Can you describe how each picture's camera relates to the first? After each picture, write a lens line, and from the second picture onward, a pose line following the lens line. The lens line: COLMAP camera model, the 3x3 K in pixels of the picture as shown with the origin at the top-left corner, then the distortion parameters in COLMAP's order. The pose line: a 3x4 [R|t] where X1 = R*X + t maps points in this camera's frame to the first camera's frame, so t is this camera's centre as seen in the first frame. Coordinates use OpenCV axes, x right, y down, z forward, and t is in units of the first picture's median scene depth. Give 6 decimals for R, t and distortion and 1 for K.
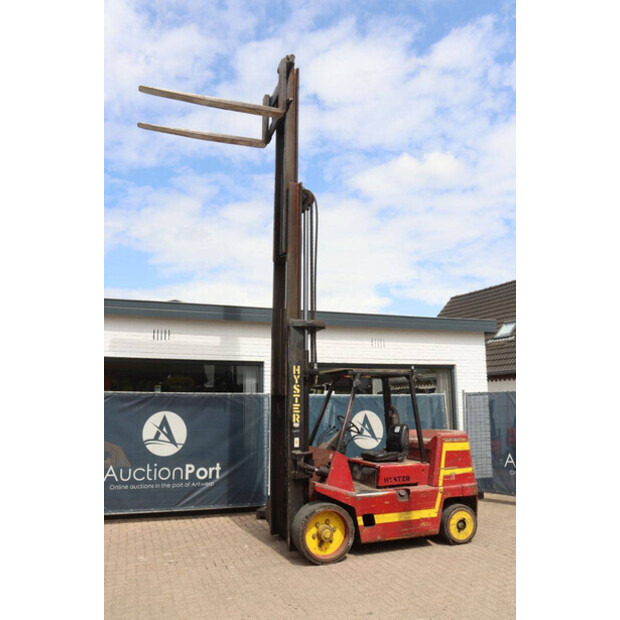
lens RADIAL K [[496.0, 0, 313.5], [0, 496.0, 297.5], [0, 0, 1]] dist [-0.137006, 0.087061]
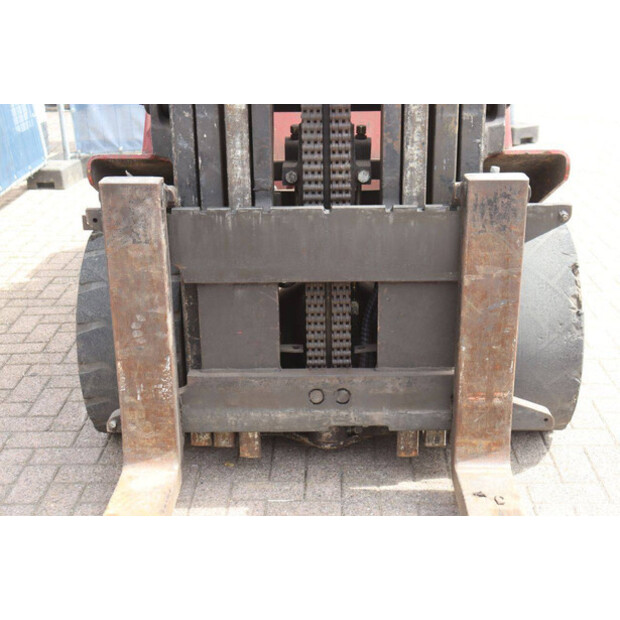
lens RADIAL K [[936.3, 0, 311.5], [0, 936.3, 294.0], [0, 0, 1]] dist [0.052362, 0.103778]
pose [[0.351260, -0.311093, 0.883084, -0.432128], [-0.178314, 0.903695, 0.389281, 0.251356], [-0.919141, -0.294205, 0.261959, 0.861376]]
